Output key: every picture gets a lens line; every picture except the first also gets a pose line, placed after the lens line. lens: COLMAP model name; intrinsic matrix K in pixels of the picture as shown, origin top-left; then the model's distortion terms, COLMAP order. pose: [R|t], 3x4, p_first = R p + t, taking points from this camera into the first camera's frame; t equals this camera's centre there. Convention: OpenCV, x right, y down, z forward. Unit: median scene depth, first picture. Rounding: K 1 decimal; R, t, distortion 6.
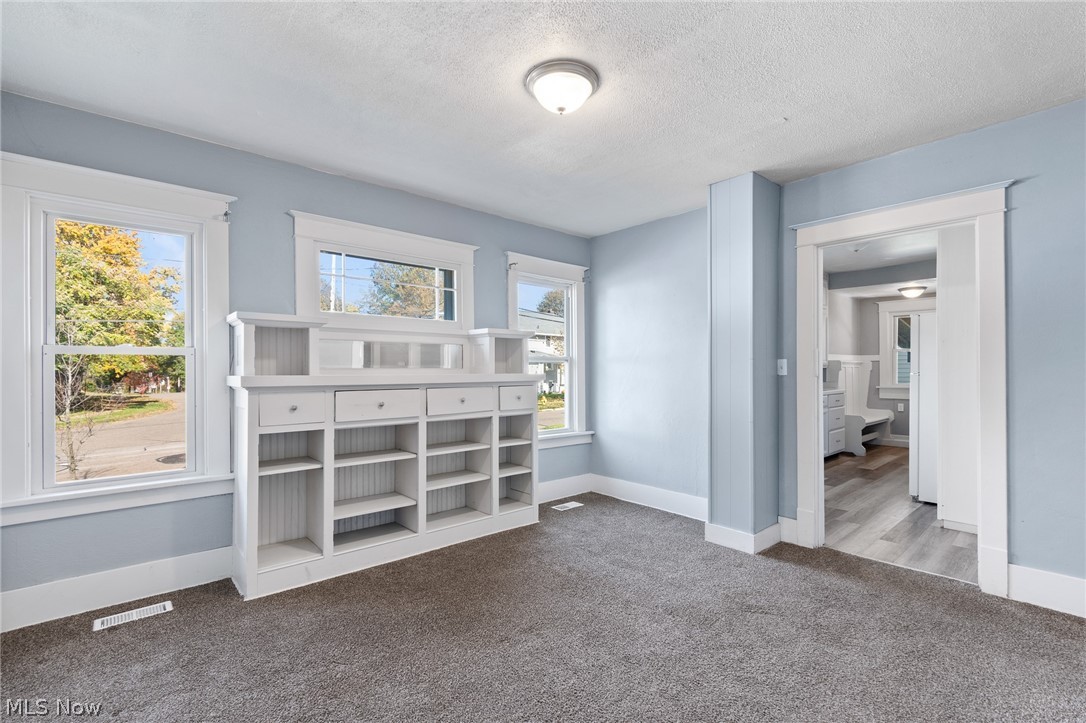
lens RADIAL K [[481.8, 0, 532.5], [0, 481.8, 368.9], [0, 0, 1]] dist [0.005162, -0.000101]
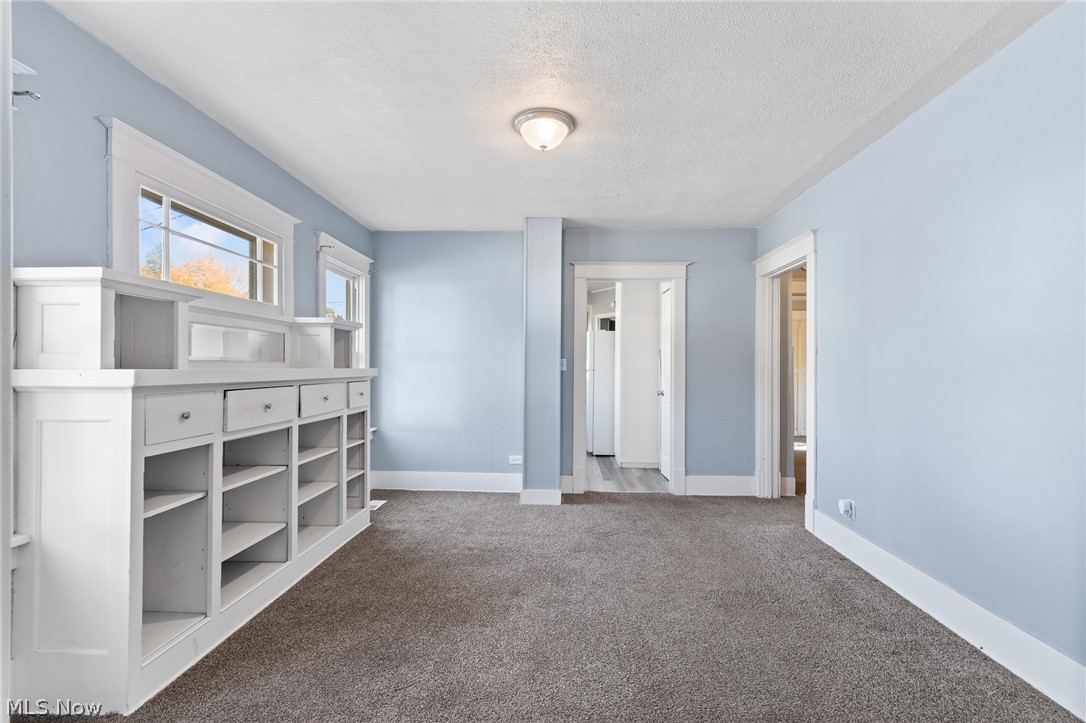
lens RADIAL K [[481.8, 0, 532.5], [0, 481.8, 368.9], [0, 0, 1]] dist [0.005162, -0.000101]
pose [[0.700594, 0.004138, 0.713548, -0.531554], [-0.008983, 0.999955, 0.003021, 0.005023], [-0.713504, -0.008526, 0.700600, 0.121752]]
